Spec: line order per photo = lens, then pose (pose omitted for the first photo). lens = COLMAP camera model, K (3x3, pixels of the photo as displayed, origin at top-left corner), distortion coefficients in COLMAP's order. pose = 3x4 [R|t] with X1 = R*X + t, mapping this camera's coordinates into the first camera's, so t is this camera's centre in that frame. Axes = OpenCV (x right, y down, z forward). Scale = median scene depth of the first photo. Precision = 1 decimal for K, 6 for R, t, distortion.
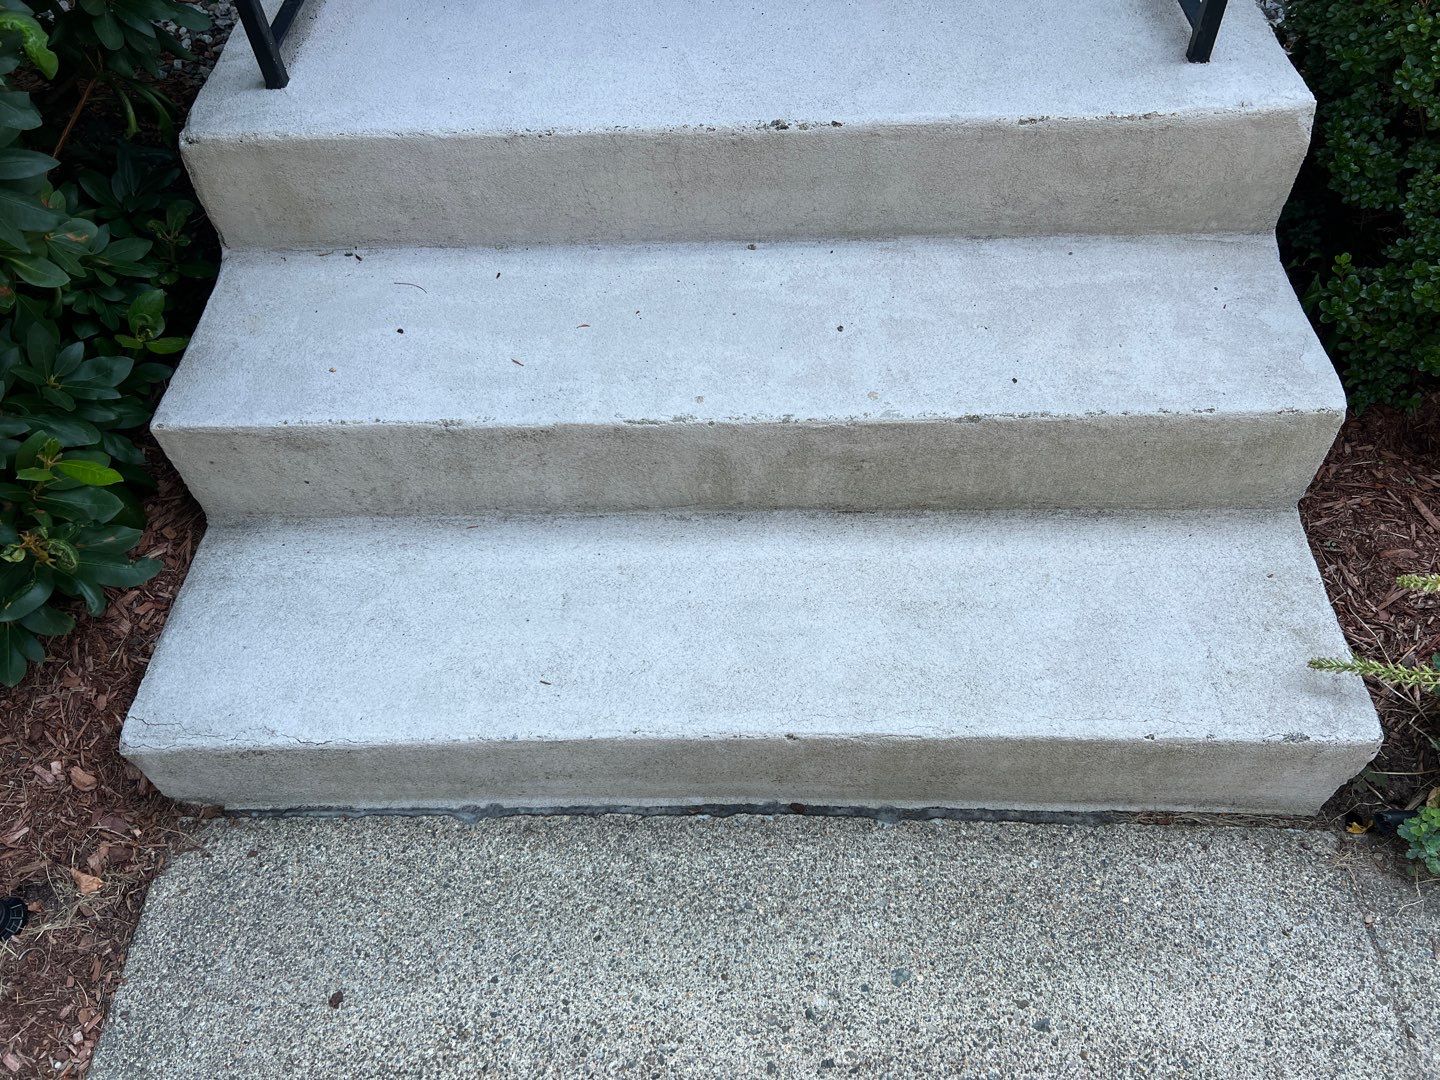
lens RADIAL K [[1091.5, 0, 723.8], [0, 1091.5, 539.0], [0, 0, 1]] dist [0.045648, -0.058524]
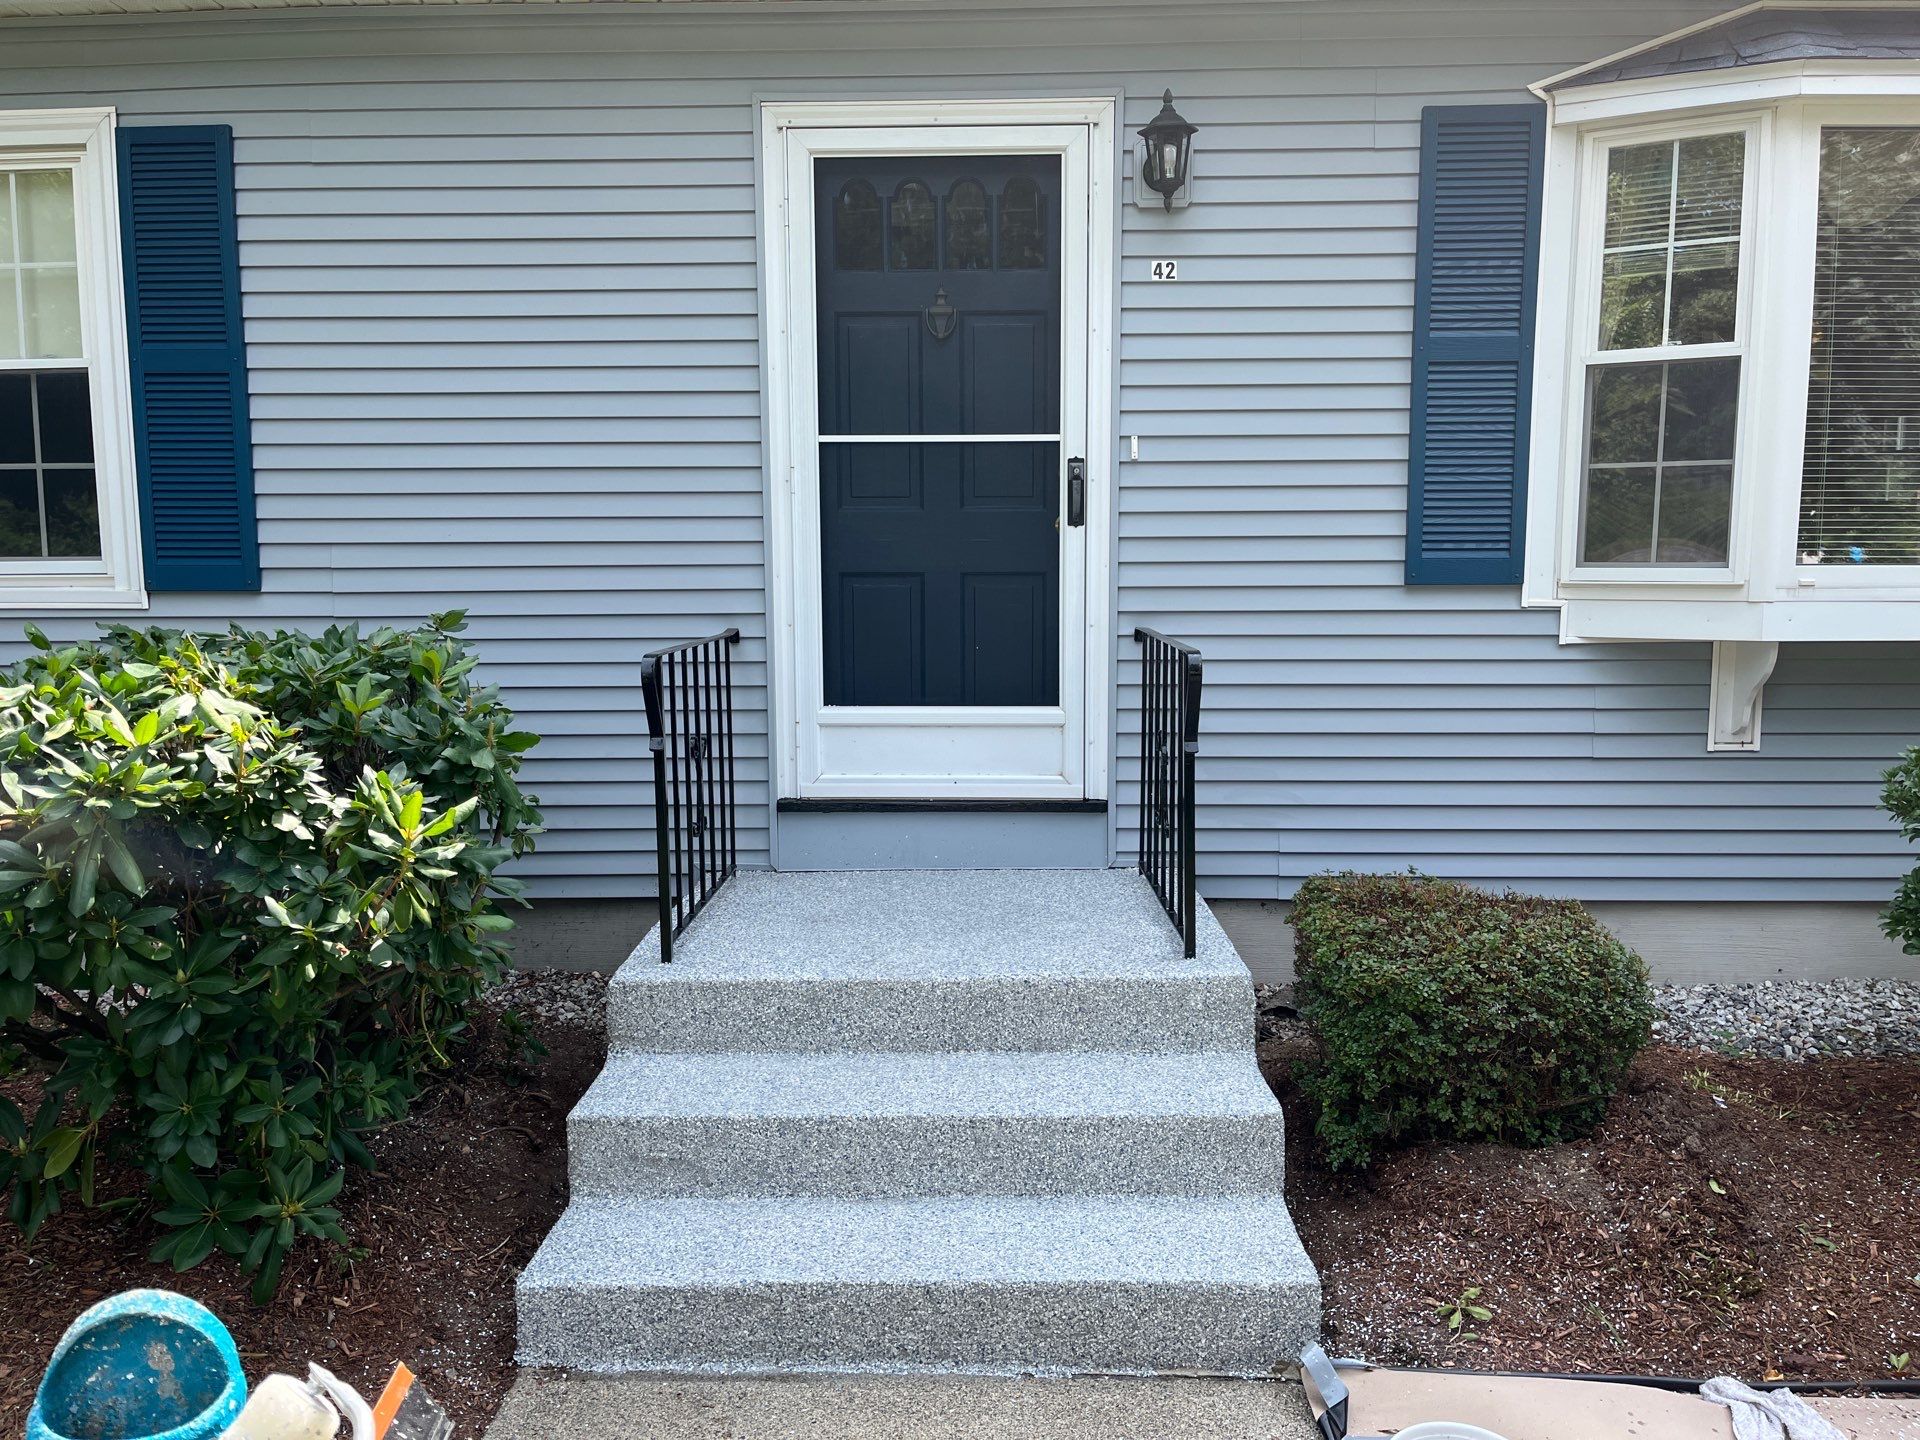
lens RADIAL K [[1455.3, 0, 965.1], [0, 1455.3, 718.6], [0, 0, 1]] dist [0.045648, -0.058524]
pose [[0.999710, 0.023956, 0.002270, 0.052581], [-0.015228, 0.702858, -0.711167, 0.982295], [-0.018632, 0.710926, 0.703020, -0.930975]]
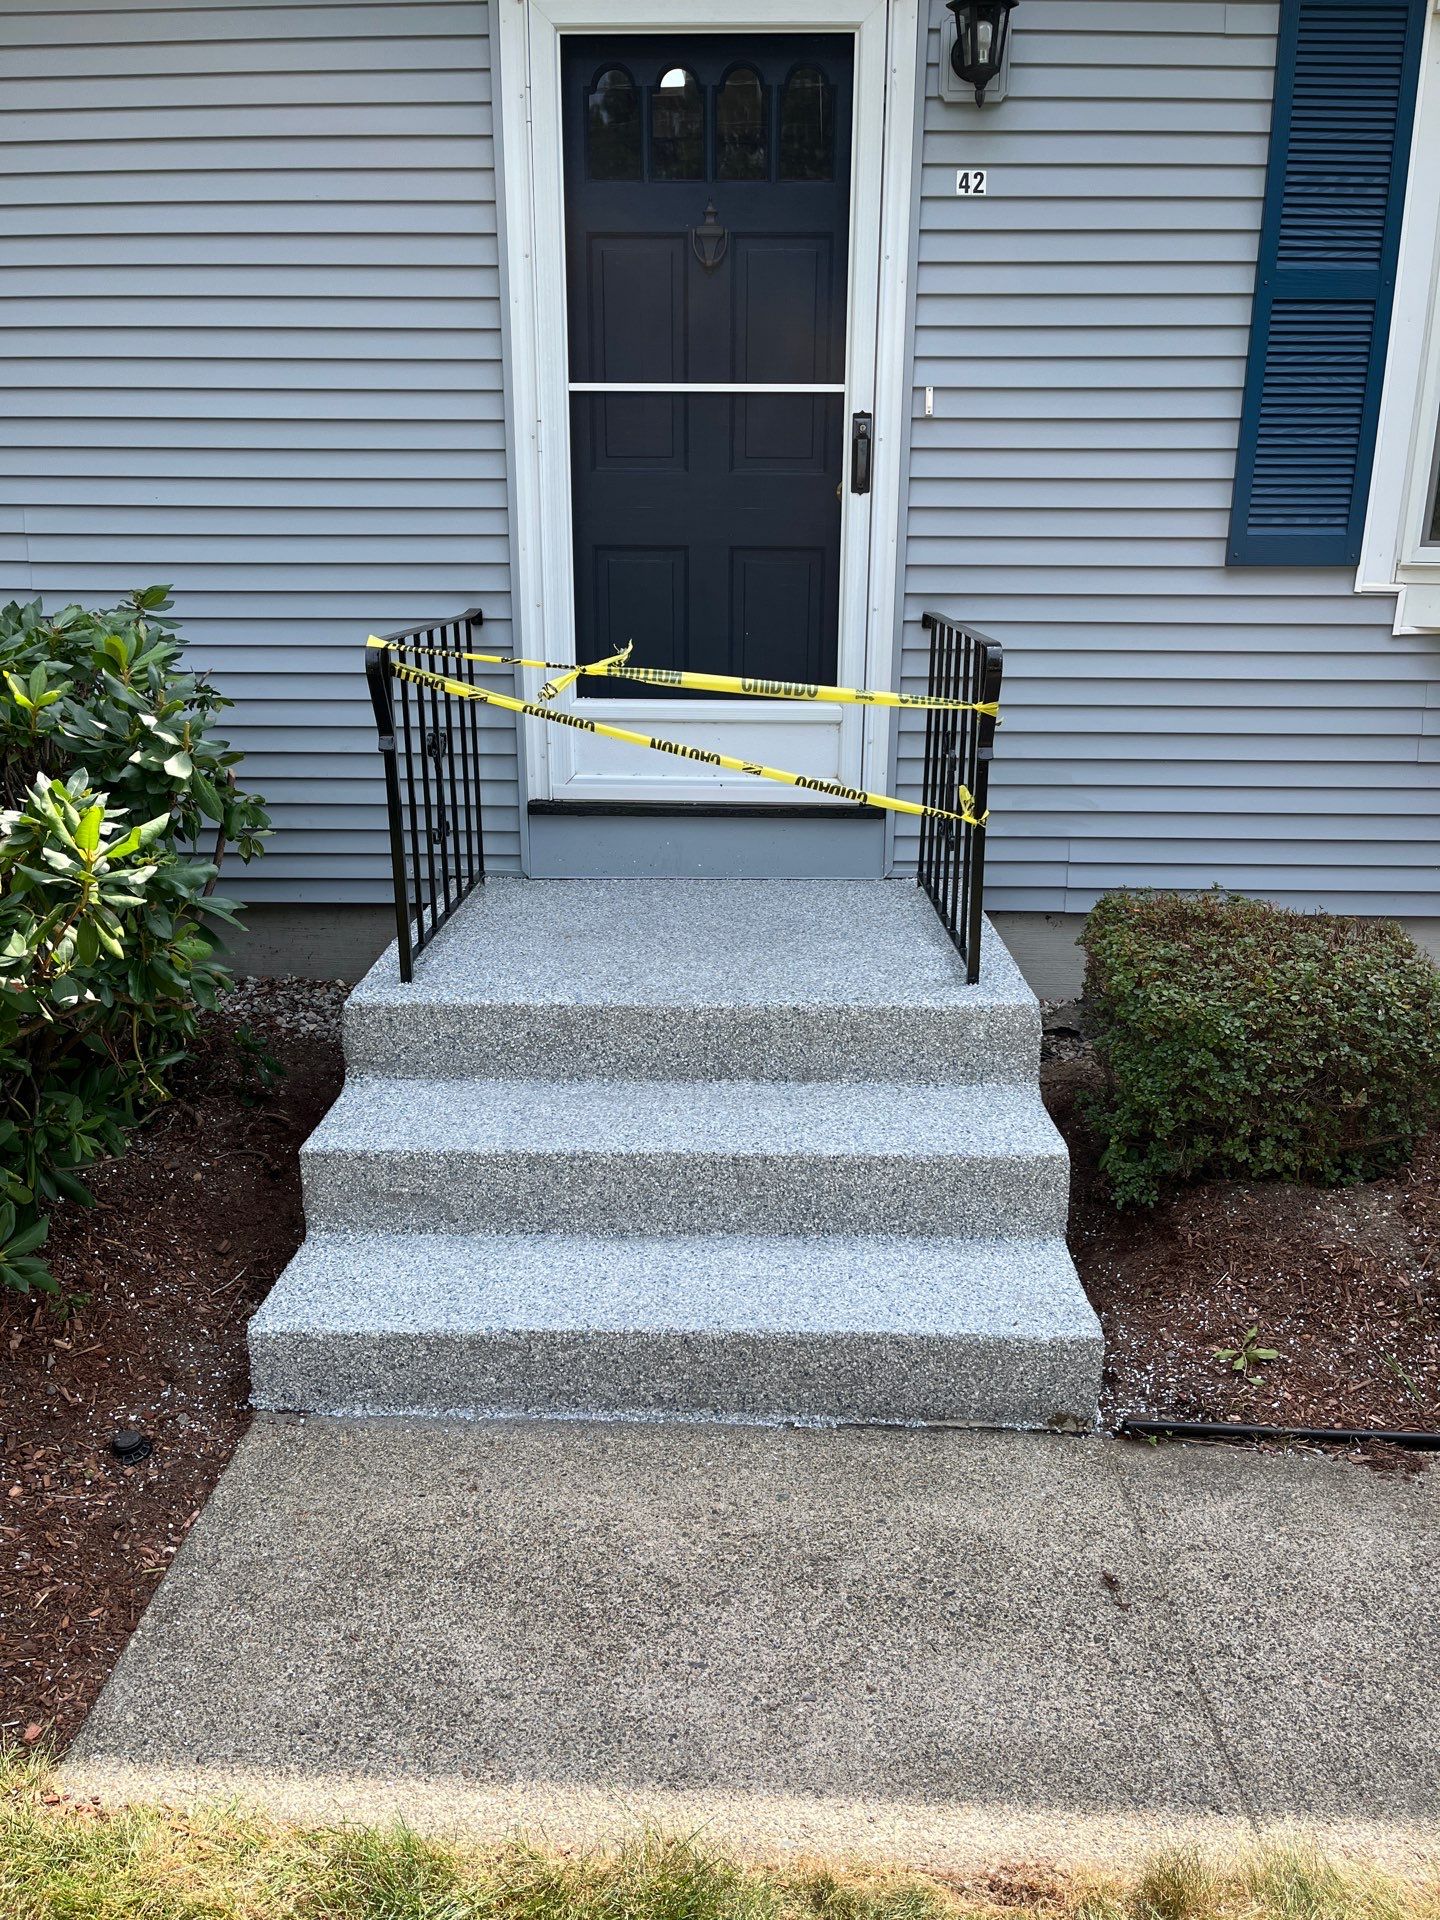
lens RADIAL K [[1455.3, 0, 722.0], [0, 1455.3, 962.2], [0, 0, 1]] dist [0.045648, -0.058524]
pose [[0.999399, 0.034641, 0.001287, 0.052314], [-0.027604, 0.817760, -0.574897, 0.802883], [-0.020967, 0.574516, 0.818225, -0.792042]]
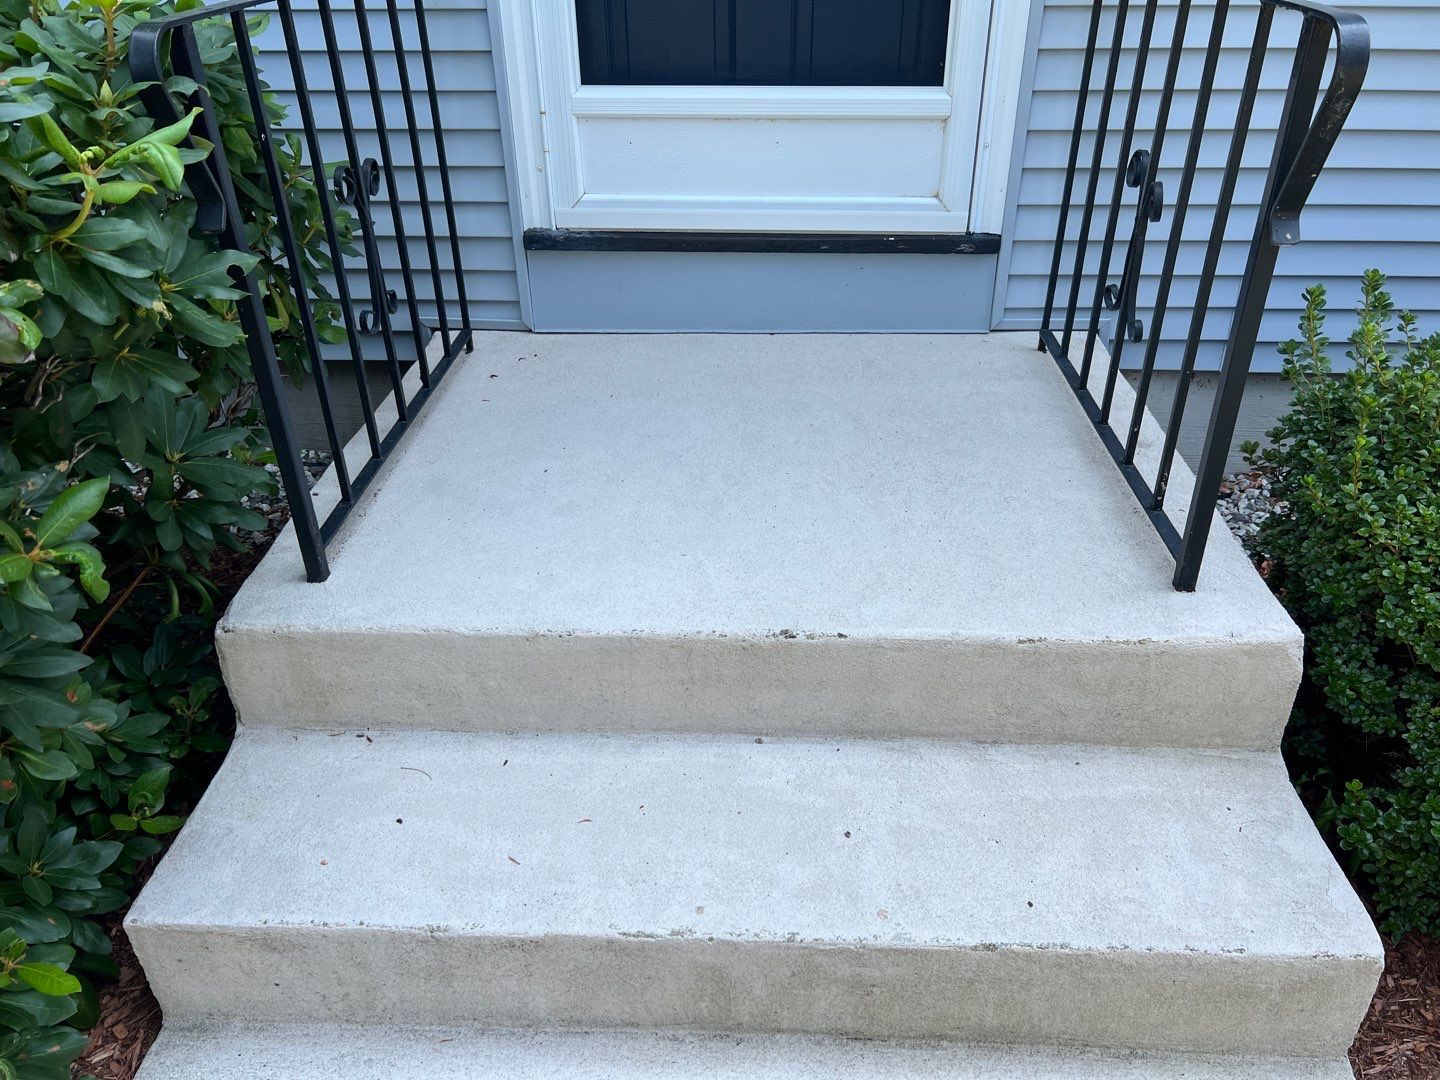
lens RADIAL K [[1082.2, 0, 720.8], [0, 1082.2, 518.5], [0, 0, 1]] dist [0.039479, -0.044687]
pose [[0.999243, 0.035614, -0.015626, -0.001466], [-0.038822, 0.937419, -0.346032, -0.118193], [0.002324, 0.346377, 0.938093, -0.008128]]
